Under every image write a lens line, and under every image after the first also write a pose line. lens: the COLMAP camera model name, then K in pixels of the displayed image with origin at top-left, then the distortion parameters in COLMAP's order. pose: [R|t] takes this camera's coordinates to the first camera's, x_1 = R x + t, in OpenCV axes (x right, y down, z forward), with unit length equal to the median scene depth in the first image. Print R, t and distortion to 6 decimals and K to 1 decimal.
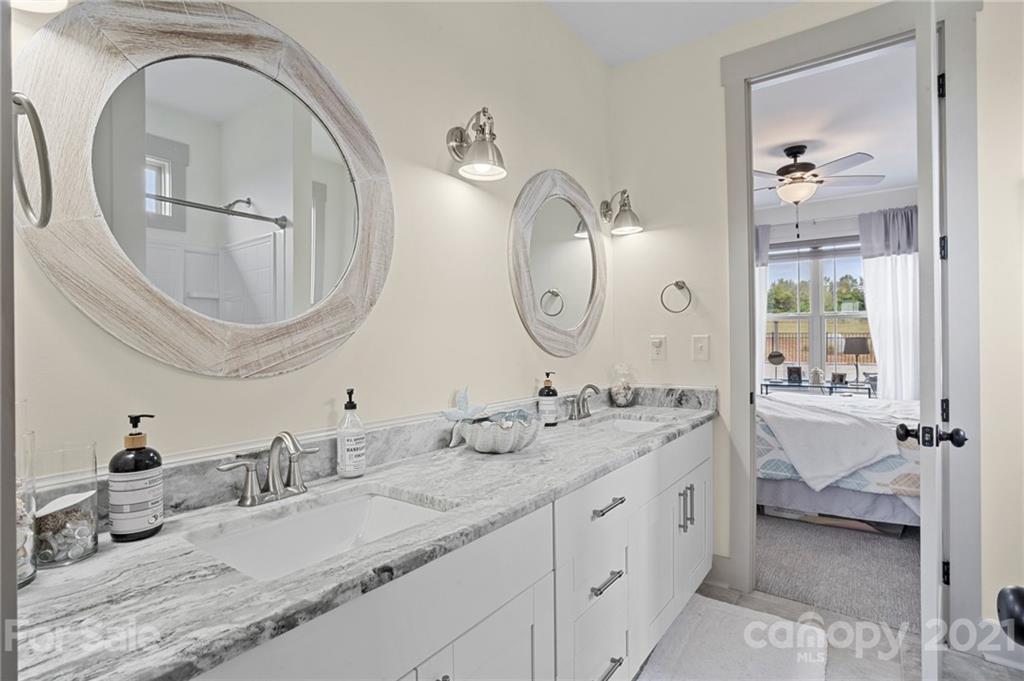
lens RADIAL K [[504.0, 0, 509.9], [0, 504.0, 342.4], [0, 0, 1]] dist [-0.027171, 0.012794]
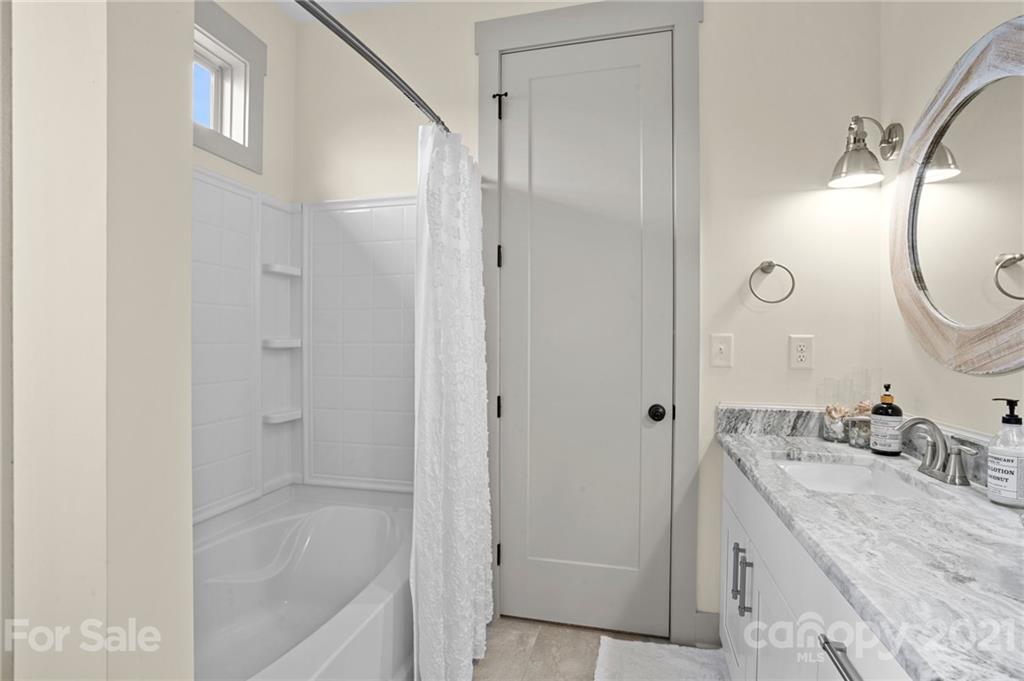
lens RADIAL K [[504.0, 0, 512.1], [0, 504.0, 340.5], [0, 0, 1]] dist [-0.027171, 0.012794]
pose [[-0.923543, 0.003302, -0.383482, 0.797822], [0.001188, 0.999983, 0.005748, -0.010656], [0.383494, 0.004853, -0.923531, 1.511878]]
